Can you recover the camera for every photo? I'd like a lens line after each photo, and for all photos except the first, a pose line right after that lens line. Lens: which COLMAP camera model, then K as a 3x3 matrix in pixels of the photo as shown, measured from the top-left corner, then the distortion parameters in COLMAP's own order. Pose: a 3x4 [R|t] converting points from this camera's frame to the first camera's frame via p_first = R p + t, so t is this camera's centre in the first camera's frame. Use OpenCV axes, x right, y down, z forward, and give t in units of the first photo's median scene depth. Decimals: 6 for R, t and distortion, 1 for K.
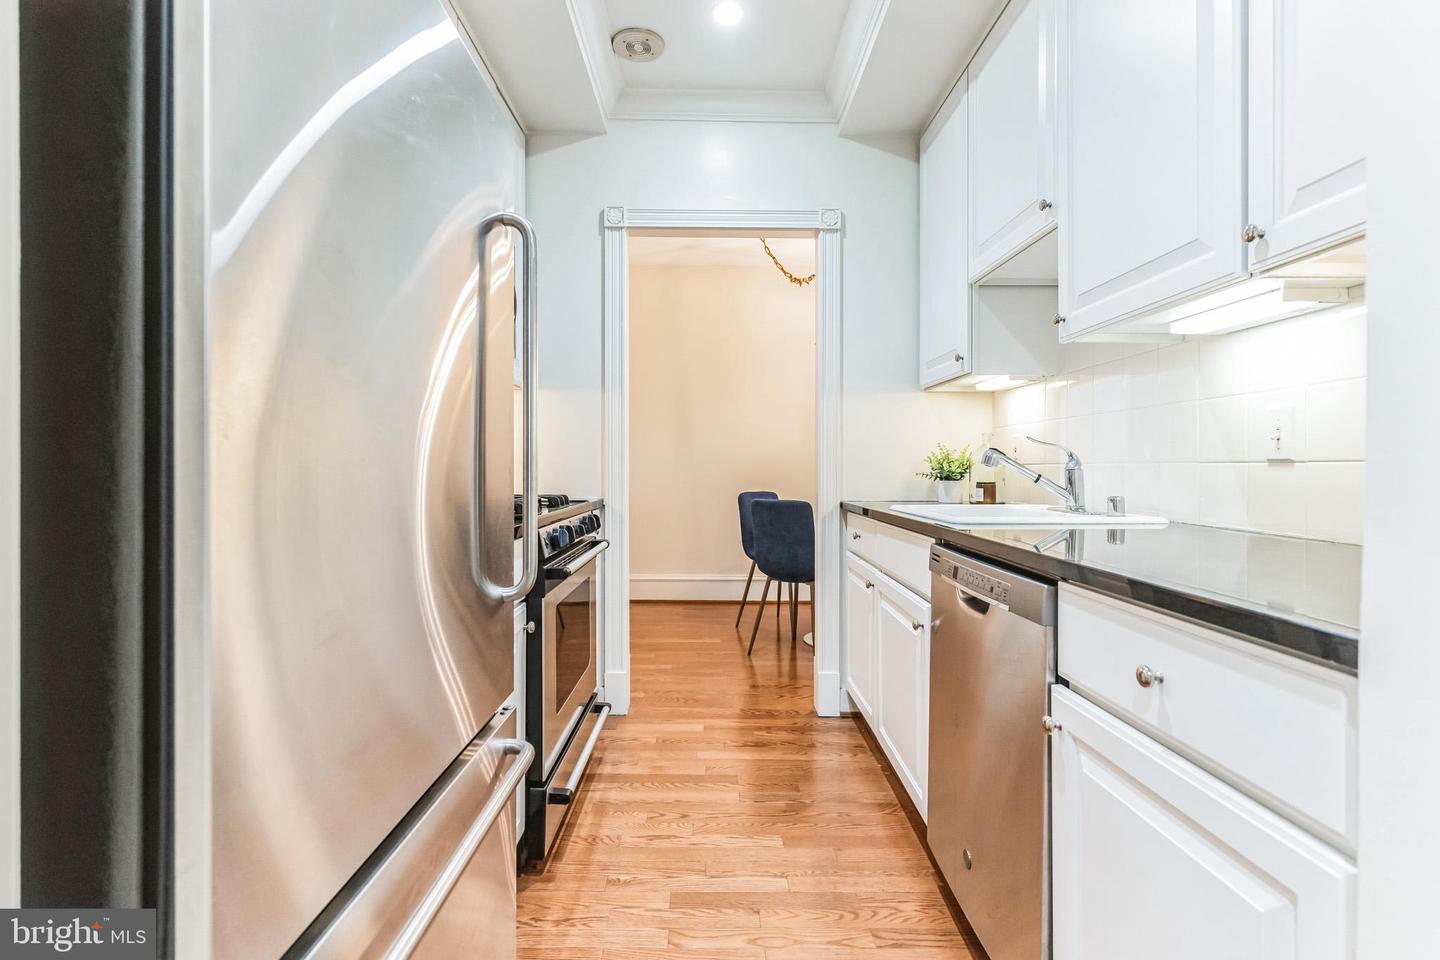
lens RADIAL K [[709.7, 0, 708.1], [0, 709.7, 470.4], [0, 0, 1]] dist [0.003430, -0.000412]
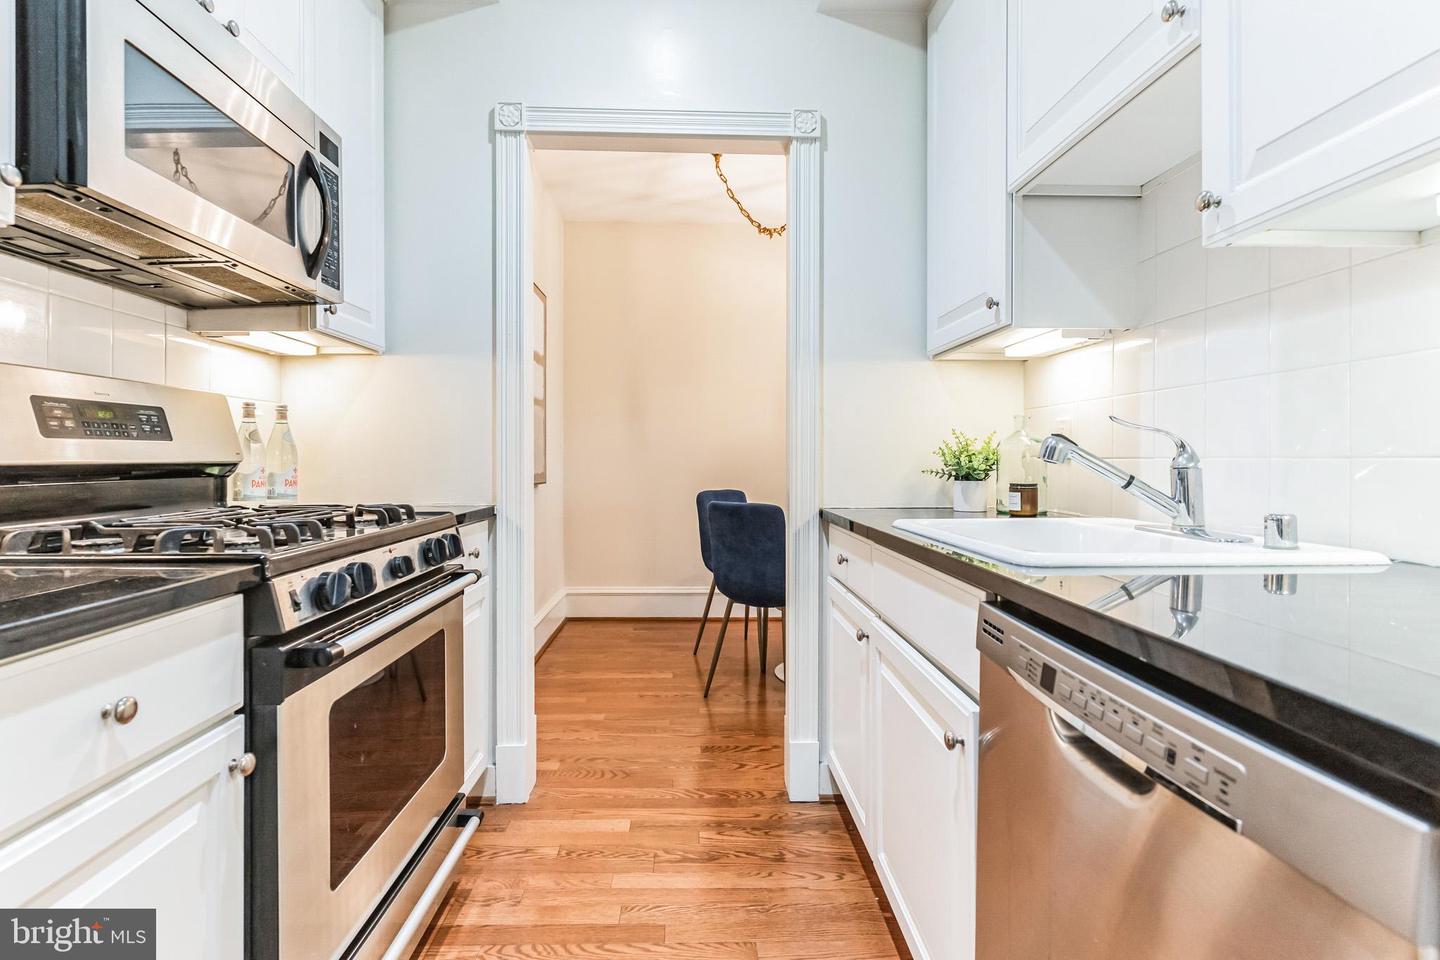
lens RADIAL K [[705.7, 0, 705.7], [0, 705.7, 463.1], [0, 0, 1]] dist [-0.000372, -0.000051]
pose [[0.999712, -0.000134, 0.023996, 0.053153], [0.000095, 0.999999, 0.001642, -0.004876], [-0.023997, -0.001639, 0.999711, 0.284909]]
